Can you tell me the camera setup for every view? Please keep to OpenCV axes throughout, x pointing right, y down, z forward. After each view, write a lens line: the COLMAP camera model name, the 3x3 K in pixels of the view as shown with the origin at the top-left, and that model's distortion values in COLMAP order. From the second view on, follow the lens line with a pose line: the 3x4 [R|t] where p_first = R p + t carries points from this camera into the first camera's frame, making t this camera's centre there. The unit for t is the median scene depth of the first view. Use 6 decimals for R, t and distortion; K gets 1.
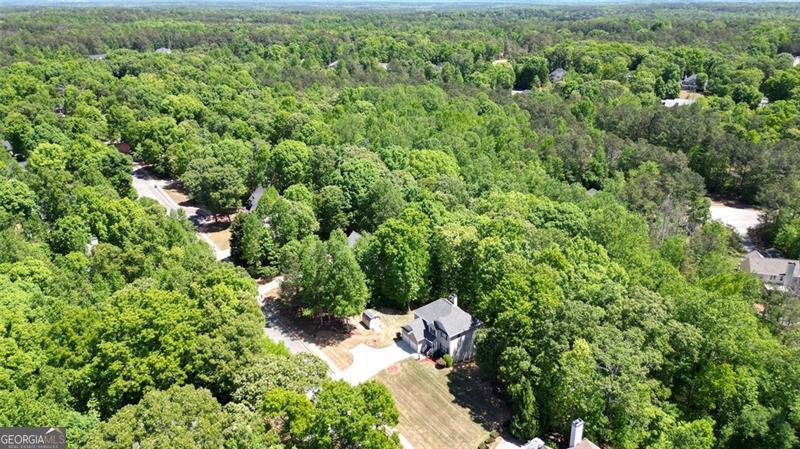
lens RADIAL K [[545.8, 0, 403.1], [0, 545.8, 218.5], [0, 0, 1]] dist [0.038170, -0.029124]
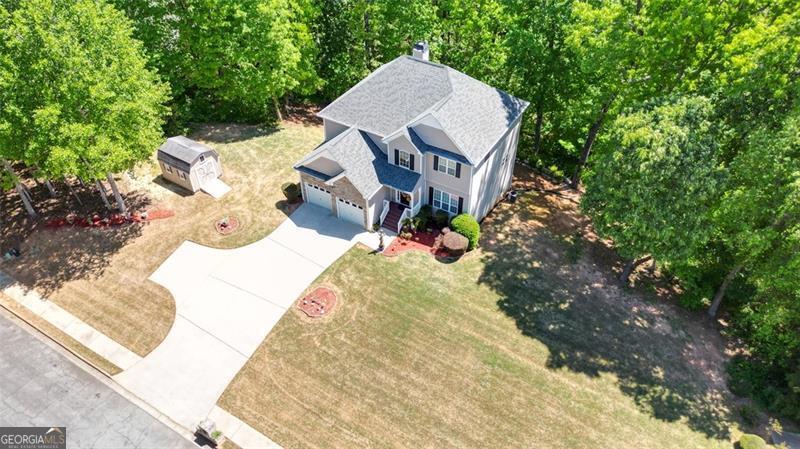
lens RADIAL K [[545.8, 0, 401.0], [0, 545.8, 221.2], [0, 0, 1]] dist [0.038170, -0.029124]
pose [[0.914098, -0.258186, 0.312673, -0.056547], [0.134648, 0.920608, 0.366539, 0.114886], [-0.382484, -0.292952, 0.876290, 0.671645]]
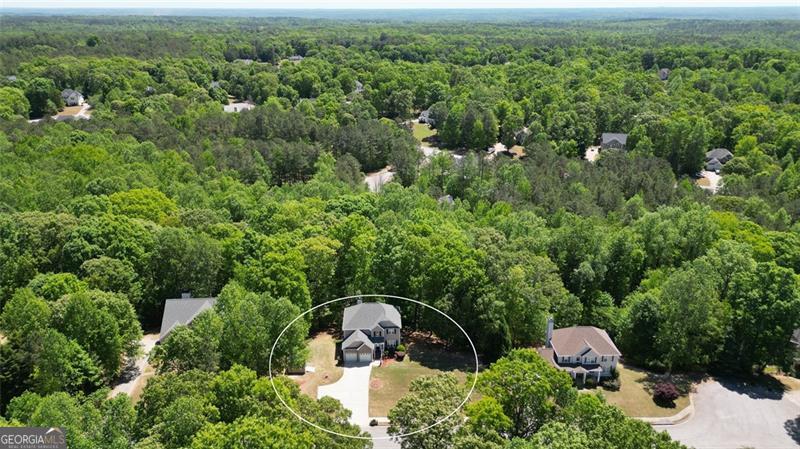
lens RADIAL K [[545.8, 0, 396.1], [0, 545.8, 222.3], [0, 0, 1]] dist [0.038170, -0.029124]
pose [[0.548603, -0.289068, 0.784522, -0.638917], [0.302820, 0.943320, 0.135823, -0.113618], [-0.779317, 0.163056, 0.605044, 0.305516]]
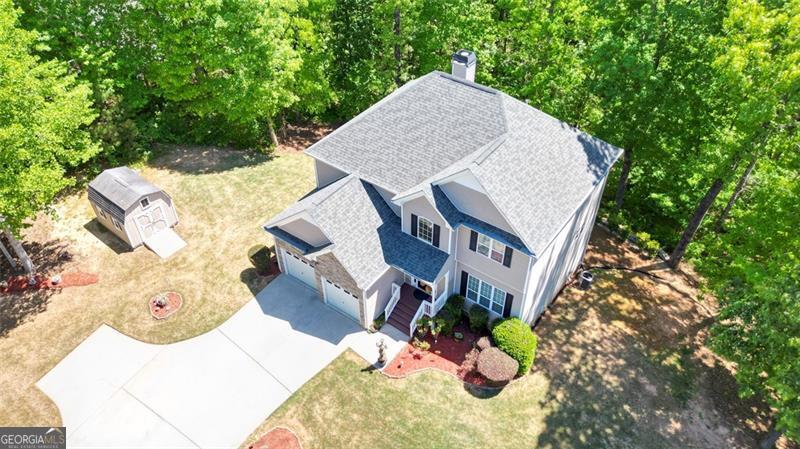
lens RADIAL K [[545.8, 0, 403.3], [0, 545.8, 216.9], [0, 0, 1]] dist [0.038170, -0.029124]
pose [[0.949561, -0.196009, 0.244774, -0.004474], [0.103067, 0.932288, 0.346722, 0.121066], [-0.296161, -0.304006, 0.905466, 0.774987]]
